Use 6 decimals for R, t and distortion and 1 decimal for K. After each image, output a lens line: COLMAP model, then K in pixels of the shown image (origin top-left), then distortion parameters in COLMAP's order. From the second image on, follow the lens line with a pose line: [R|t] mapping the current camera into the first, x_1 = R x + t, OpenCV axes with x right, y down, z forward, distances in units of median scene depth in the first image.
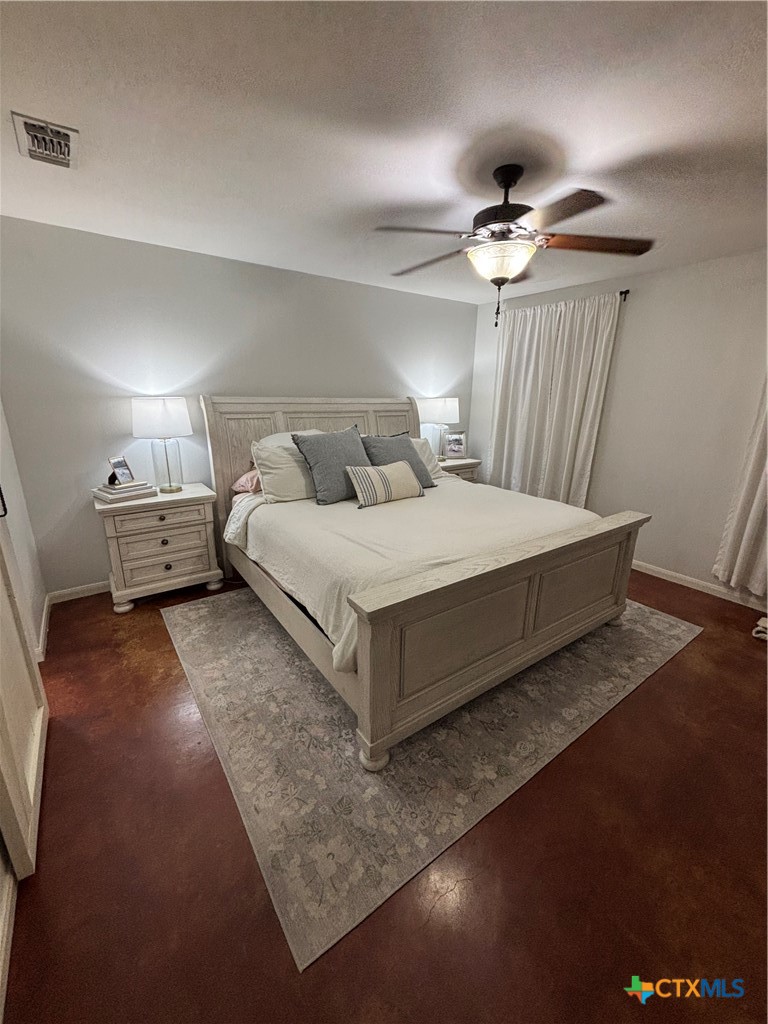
lens RADIAL K [[408.7, 0, 382.8], [0, 408.7, 512.8], [0, 0, 1]] dist [-0.012442, 0.001171]
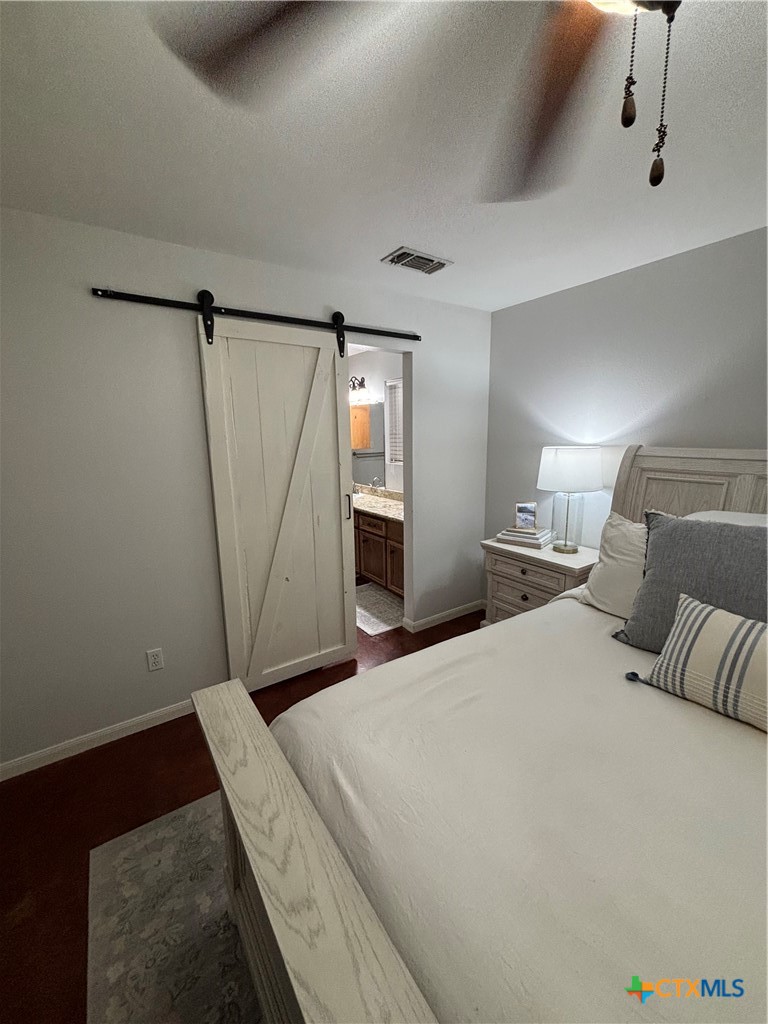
lens RADIAL K [[408.7, 0, 383.9], [0, 408.7, 512.9], [0, 0, 1]] dist [-0.012442, 0.001171]
pose [[-0.009909, 0.175133, -0.984495, 0.360862], [-0.276774, 0.945598, 0.170999, -0.184775], [0.960884, 0.274177, 0.039102, 0.605651]]
